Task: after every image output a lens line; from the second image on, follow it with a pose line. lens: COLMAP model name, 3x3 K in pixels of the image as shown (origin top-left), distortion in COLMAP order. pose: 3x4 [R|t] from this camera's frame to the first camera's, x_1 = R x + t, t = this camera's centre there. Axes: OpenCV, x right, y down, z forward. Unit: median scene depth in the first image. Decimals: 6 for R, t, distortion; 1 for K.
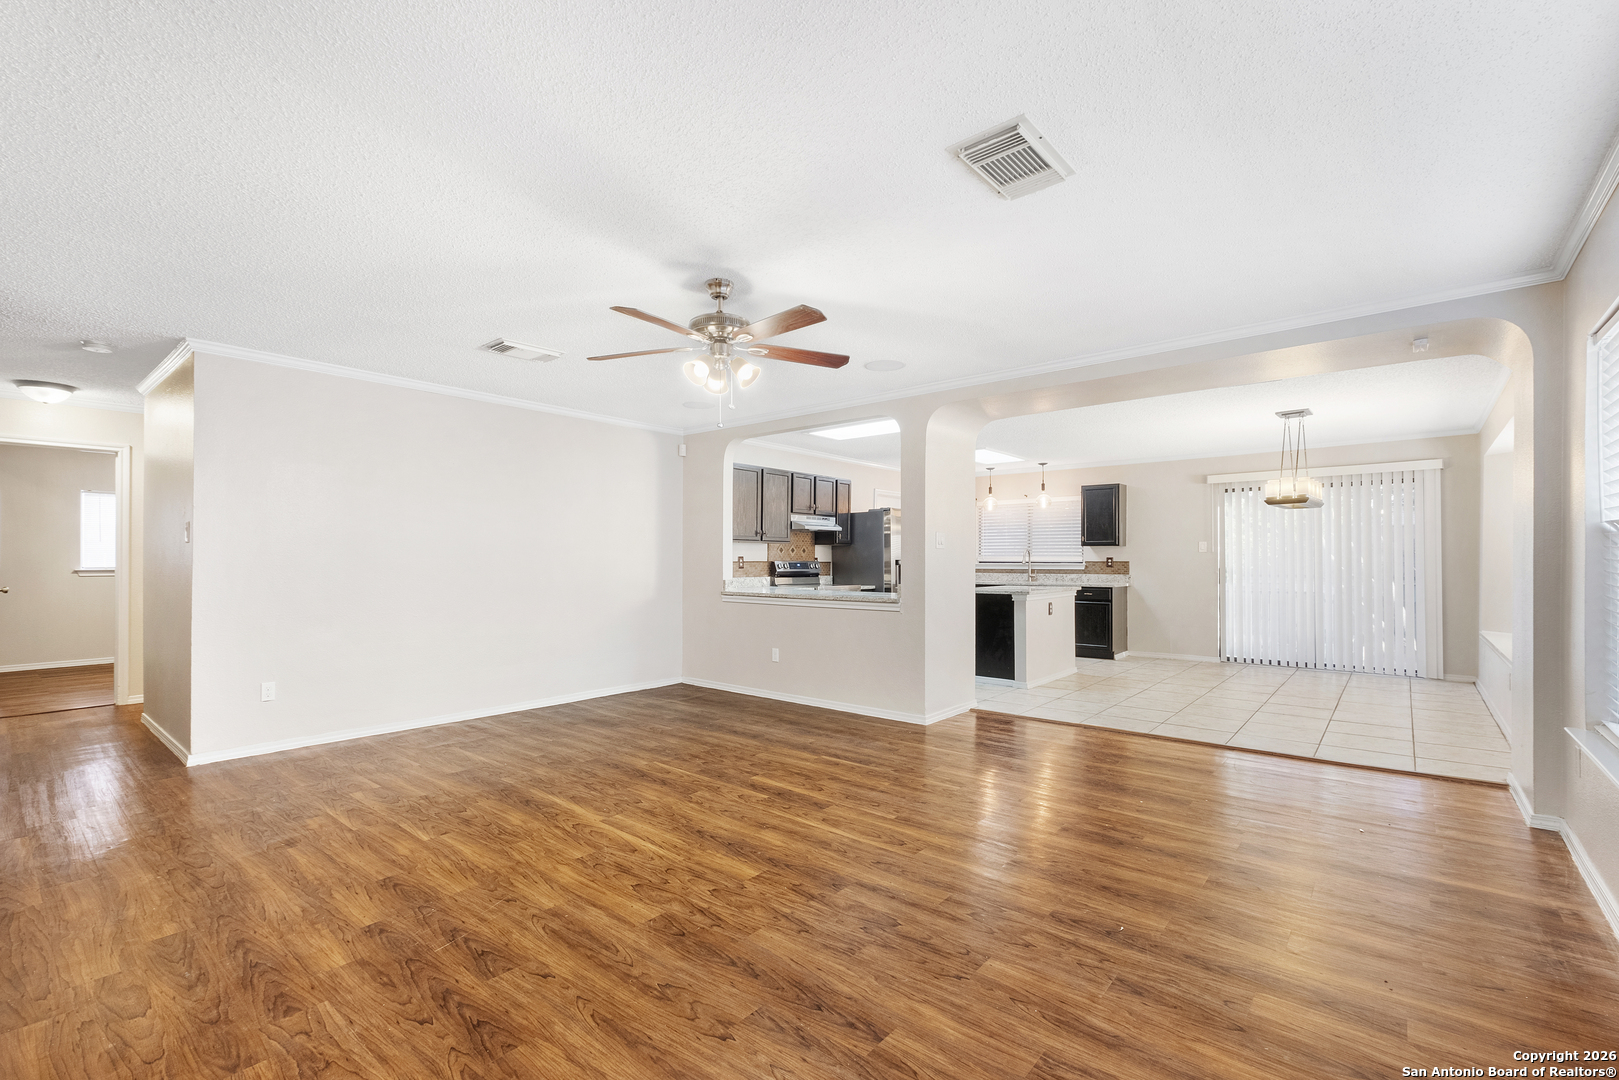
lens RADIAL K [[709.3, 0, 809.0], [0, 709.3, 555.4], [0, 0, 1]] dist [-0.001033, 0.001816]
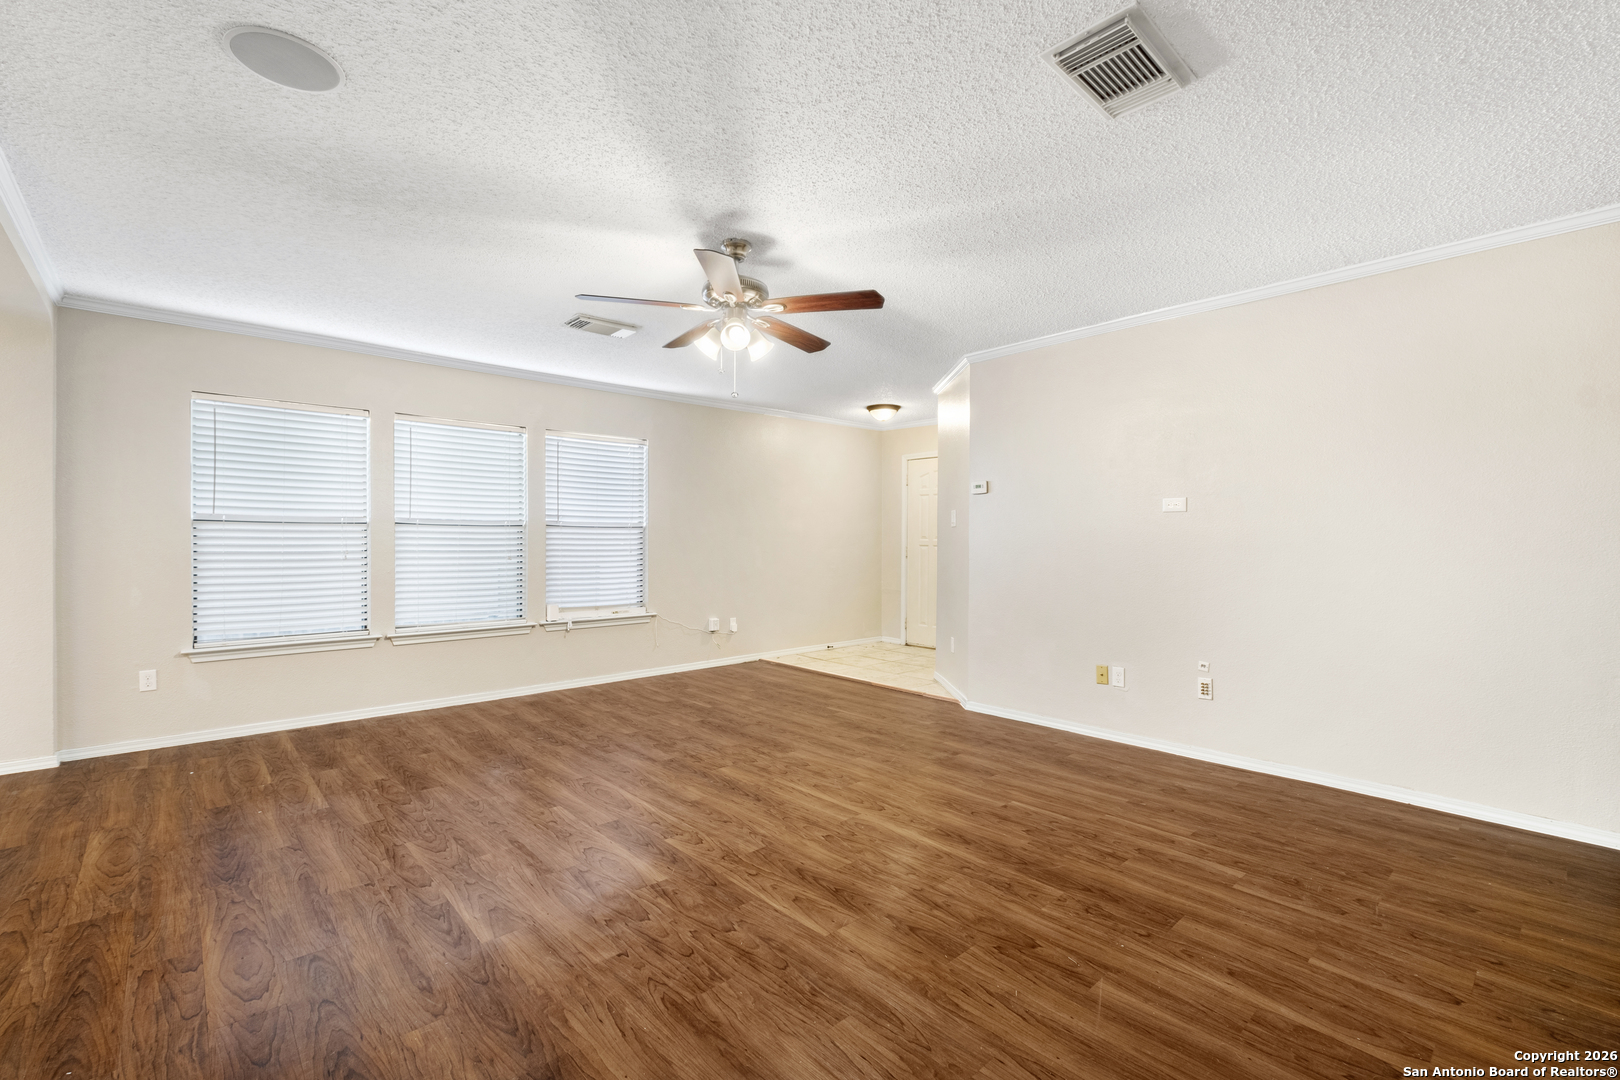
lens RADIAL K [[709.7, 0, 809.0], [0, 709.7, 531.3], [0, 0, 1]] dist [-0.001033, 0.001816]
pose [[-0.990954, 0.001556, 0.134194, -0.355361], [-0.001133, 0.999800, -0.019965, 0.018163], [-0.134198, -0.019936, -0.990754, 1.956293]]
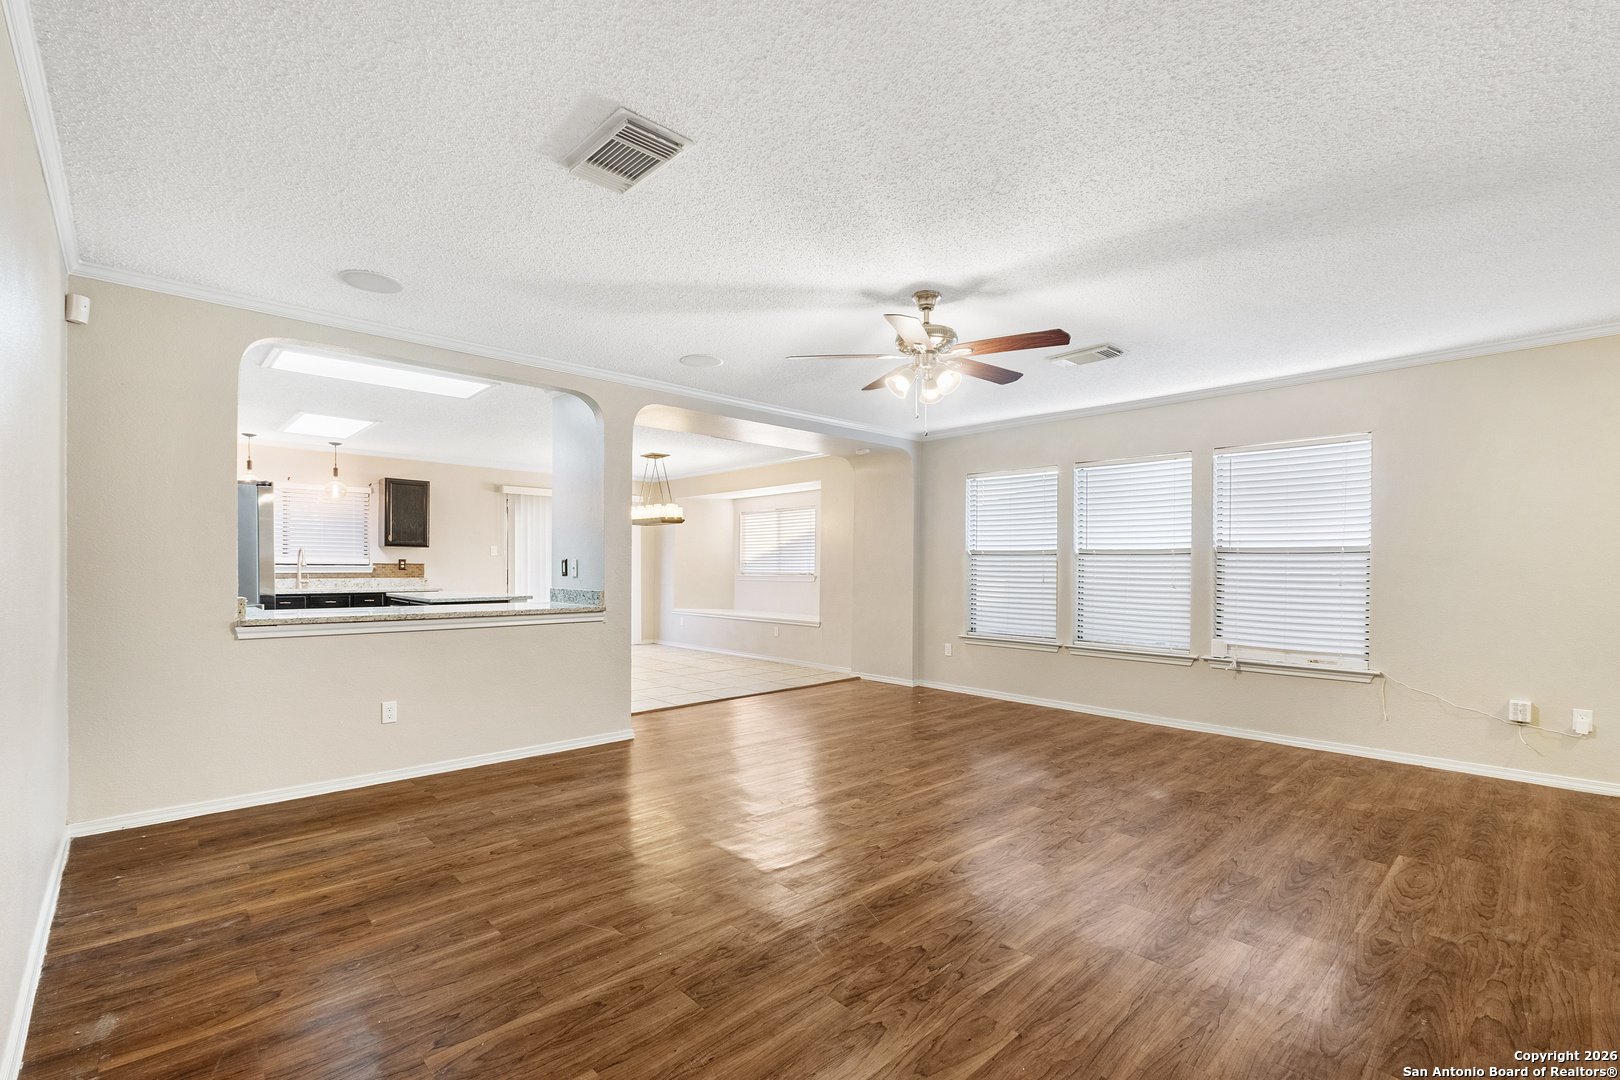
lens RADIAL K [[709.7, 0, 790.1], [0, 709.7, 573.0], [0, 0, 1]] dist [-0.001033, 0.001816]
pose [[0.130716, -0.011260, 0.991356, -1.194114], [-0.013298, 0.999826, 0.013110, 0.005303], [-0.991331, -0.014897, 0.130543, 1.076123]]
